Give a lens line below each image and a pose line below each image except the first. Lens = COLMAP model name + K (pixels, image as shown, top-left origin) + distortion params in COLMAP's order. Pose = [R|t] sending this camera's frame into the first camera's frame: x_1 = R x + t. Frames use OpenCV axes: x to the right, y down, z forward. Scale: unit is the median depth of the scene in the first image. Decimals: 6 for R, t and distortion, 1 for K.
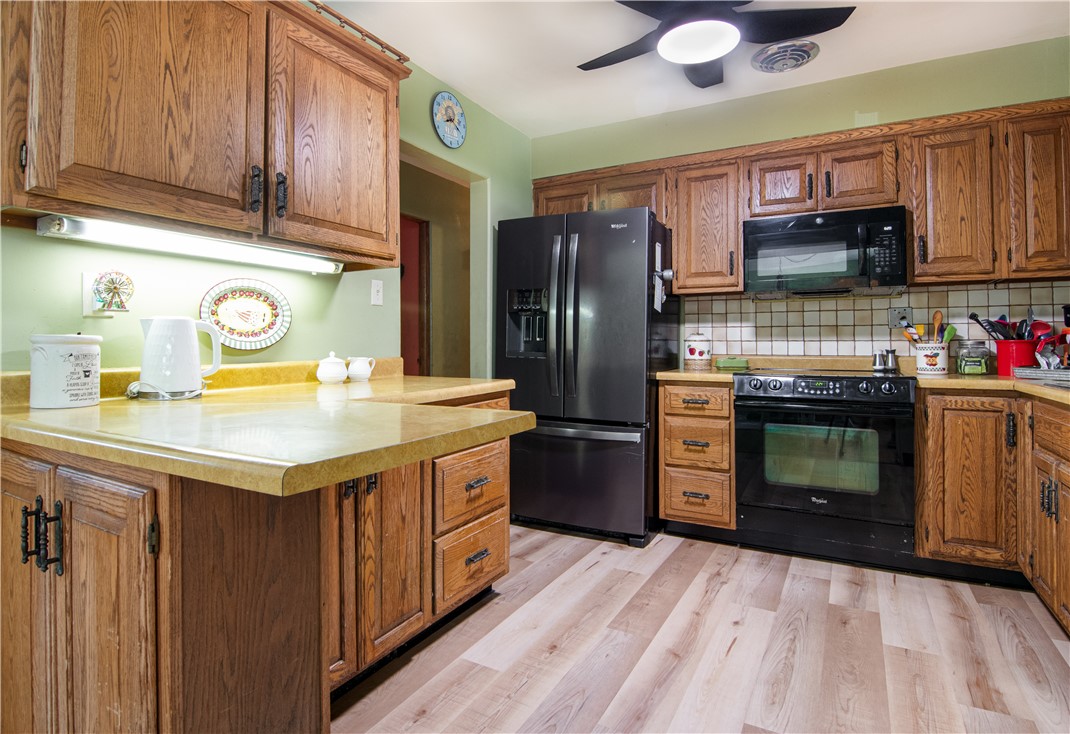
lens RADIAL K [[567.2, 0, 535.3], [0, 567.2, 334.6], [0, 0, 1]] dist [-0.001101, -0.015586]
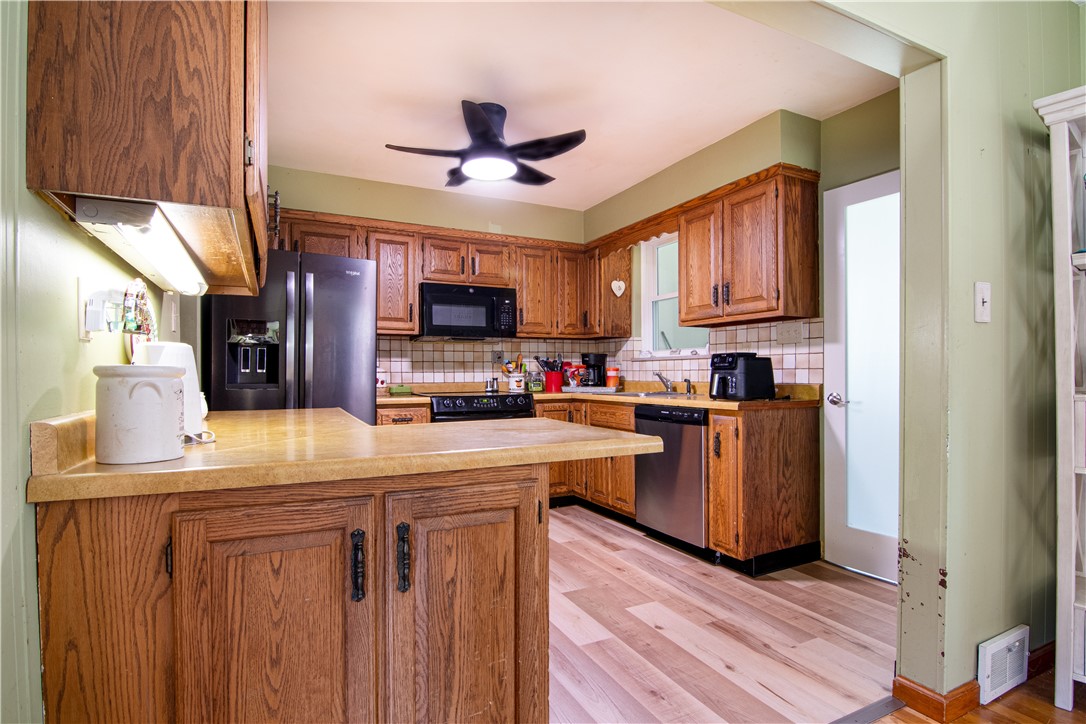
lens RADIAL K [[528.5, 0, 538.6], [0, 528.5, 374.1], [0, 0, 1]] dist [-0.000986, -0.015074]
pose [[0.568677, -0.004831, 0.822547, -0.524326], [-0.006696, 0.999922, 0.010502, 0.000609], [-0.822533, -0.011480, 0.568601, 0.074367]]
